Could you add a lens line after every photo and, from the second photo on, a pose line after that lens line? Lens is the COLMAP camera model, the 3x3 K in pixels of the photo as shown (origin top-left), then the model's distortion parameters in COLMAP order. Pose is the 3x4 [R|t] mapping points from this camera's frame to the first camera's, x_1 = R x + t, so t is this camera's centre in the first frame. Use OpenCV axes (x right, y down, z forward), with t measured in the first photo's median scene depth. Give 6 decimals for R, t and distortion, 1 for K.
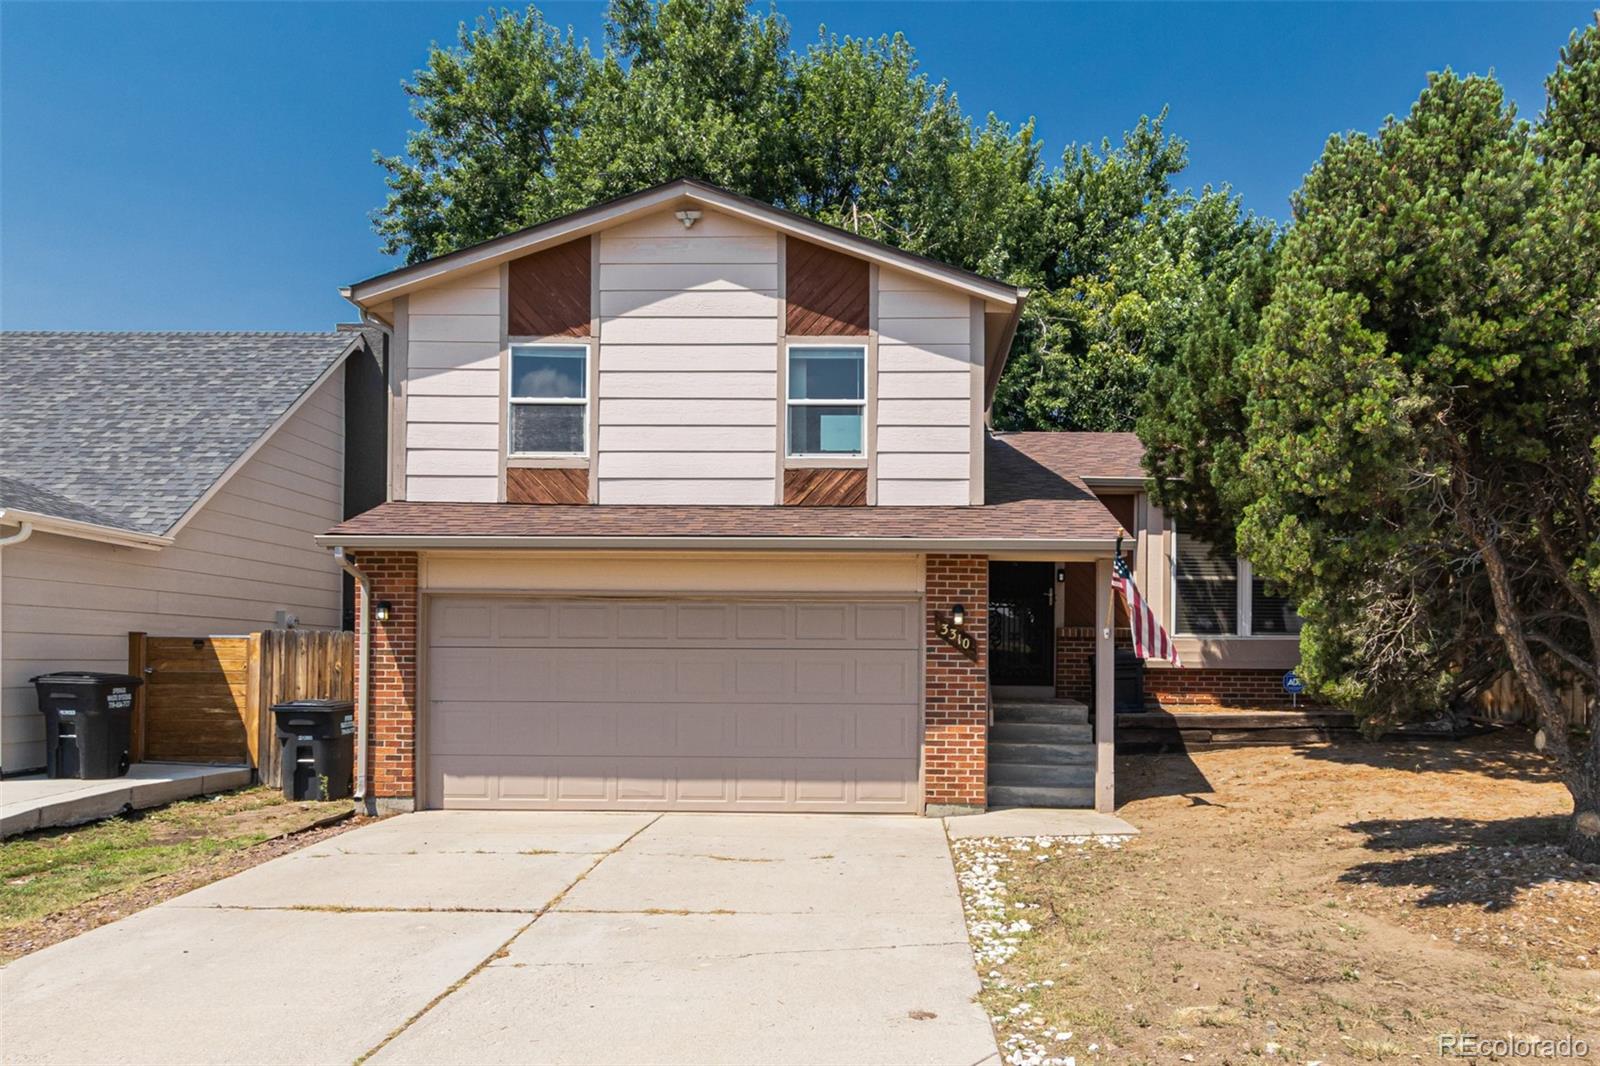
lens RADIAL K [[775.1, 0, 799.6], [0, 775.1, 587.4], [0, 0, 1]] dist [-0.000752, 0.000054]
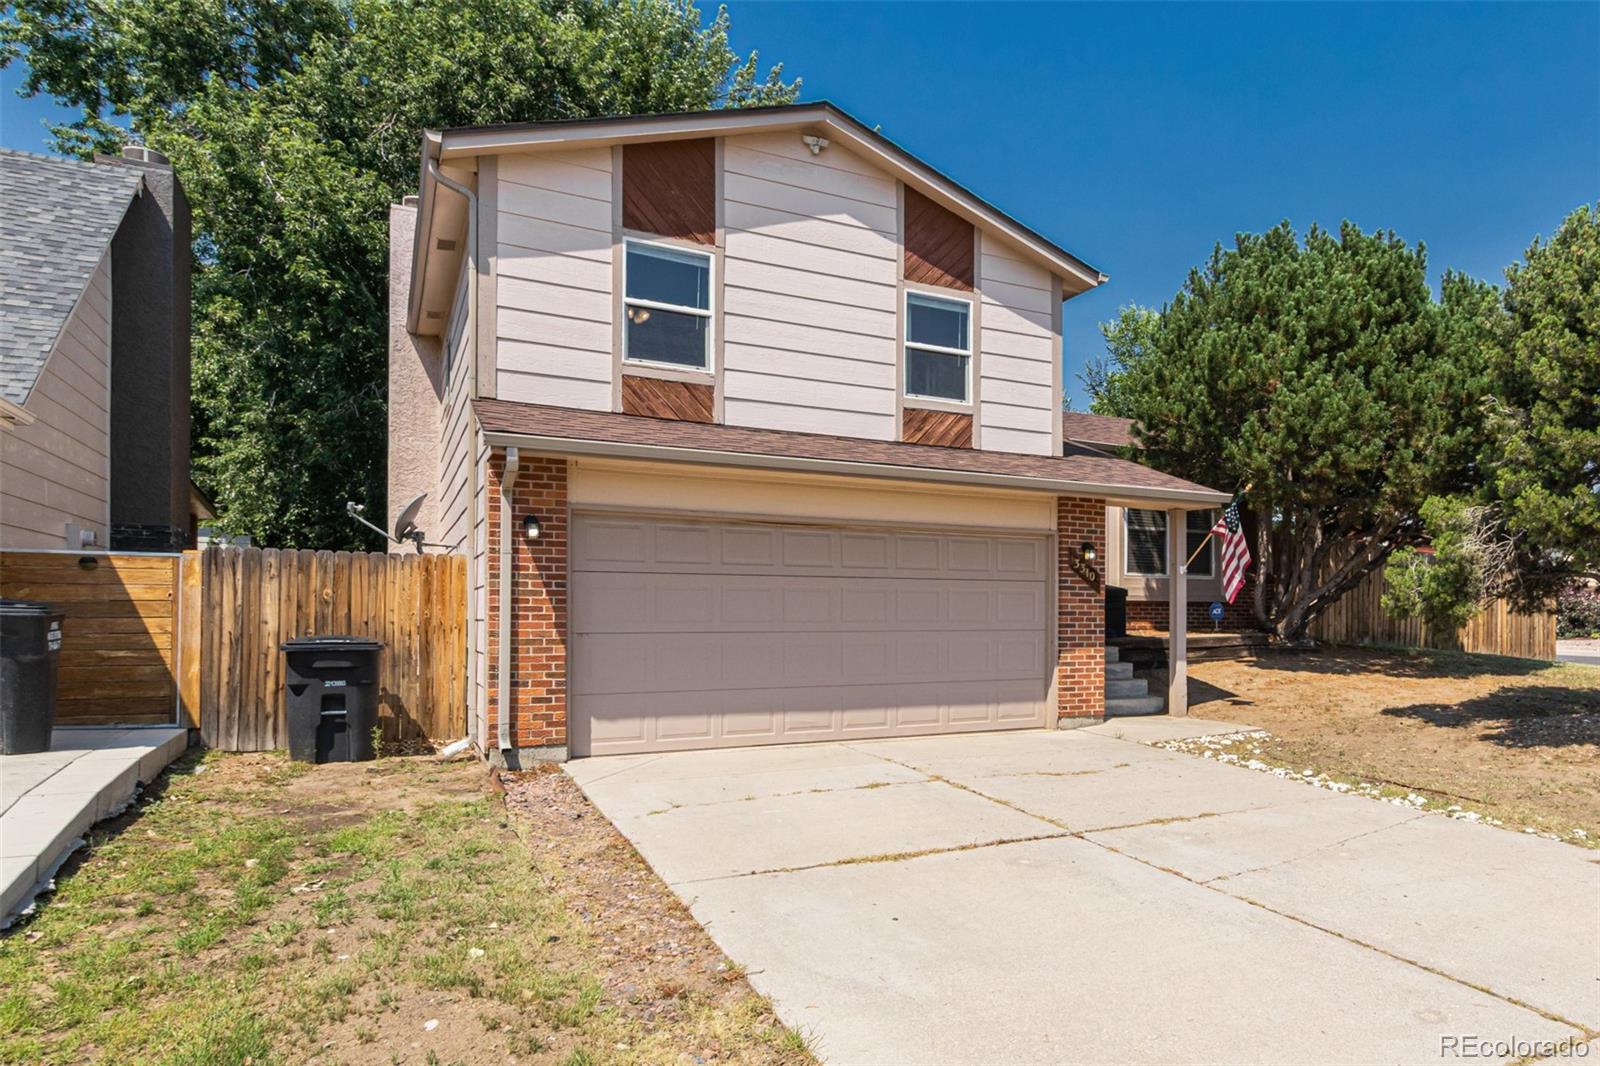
lens RADIAL K [[738.1, 0, 800.0], [0, 738.1, 533.0], [0, 0, 1]] dist [0.002056, 0.000161]
pose [[0.925661, 0.038361, 0.376405, -0.512936], [-0.040311, 0.999184, -0.002698, 0.024241], [-0.376201, -0.012676, 0.926451, 0.128118]]
